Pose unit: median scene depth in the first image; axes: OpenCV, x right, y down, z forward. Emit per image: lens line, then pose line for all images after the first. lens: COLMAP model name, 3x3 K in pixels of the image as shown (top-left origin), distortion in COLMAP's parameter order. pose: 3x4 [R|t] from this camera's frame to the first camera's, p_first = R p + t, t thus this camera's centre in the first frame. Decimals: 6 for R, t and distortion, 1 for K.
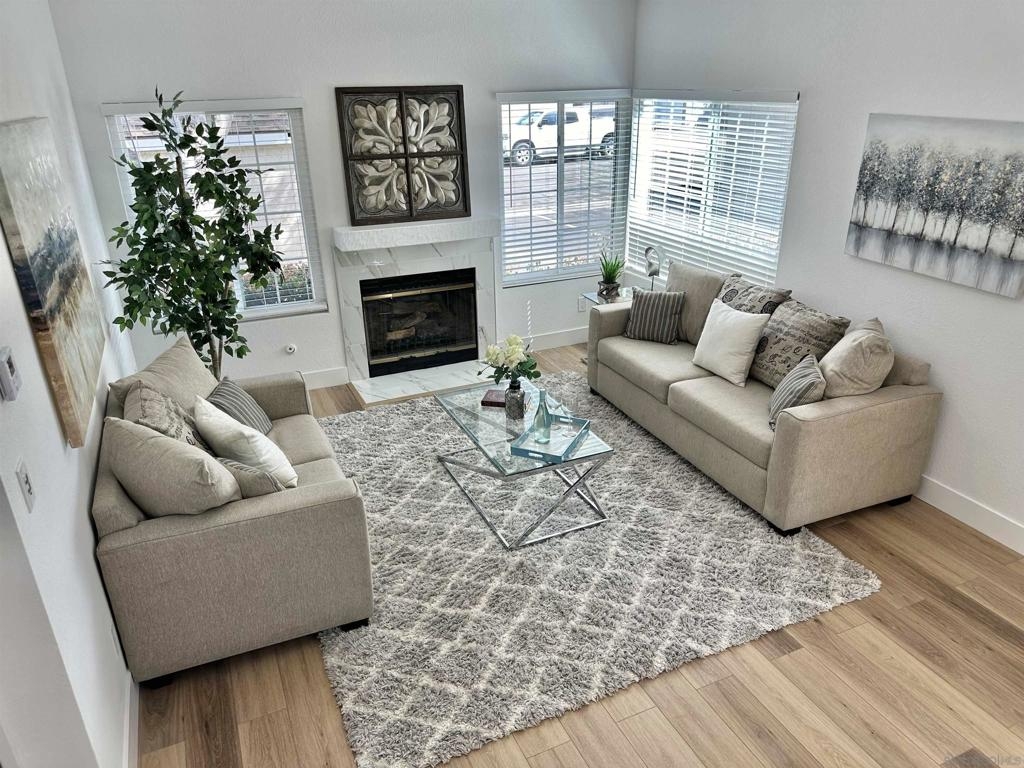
lens RADIAL K [[723.8, 0, 515.8], [0, 723.8, 385.4], [0, 0, 1]] dist [0.120133, -0.158546]
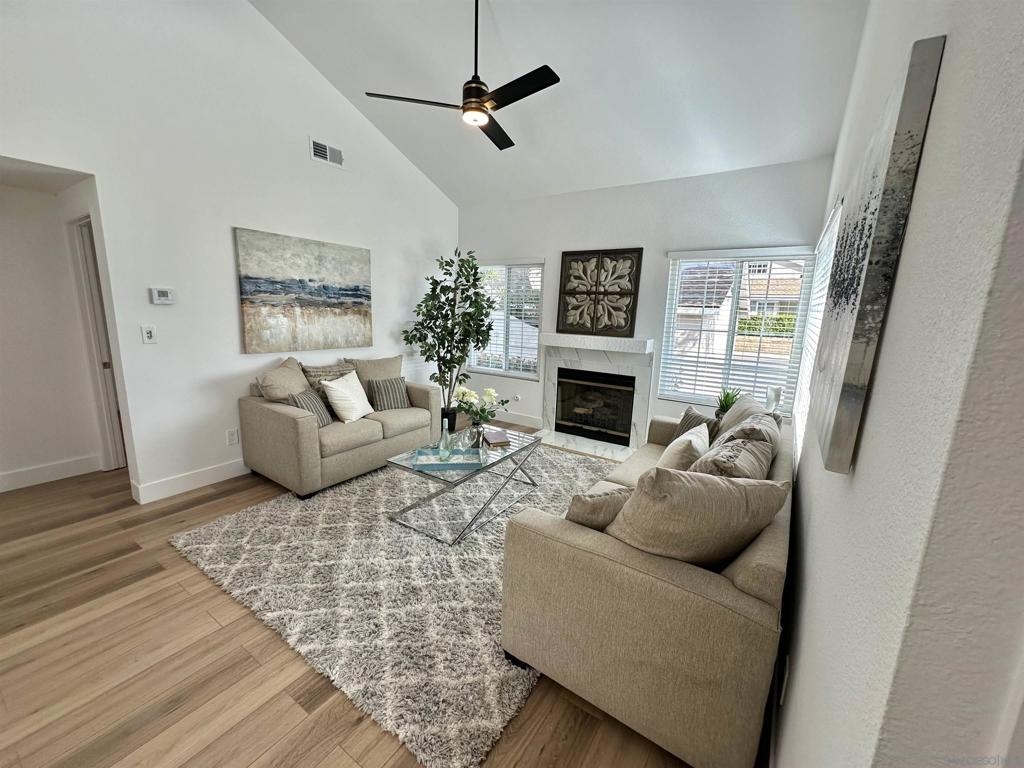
lens RADIAL K [[409.3, 0, 512.0], [0, 409.3, 384.0], [0, 0, 1]] dist [0.003039, -0.000044]
pose [[0.528050, 0.189865, -0.827716, 0.493522], [-0.365147, 0.930747, -0.019451, -0.058292], [0.766701, 0.312510, 0.560810, 0.449166]]
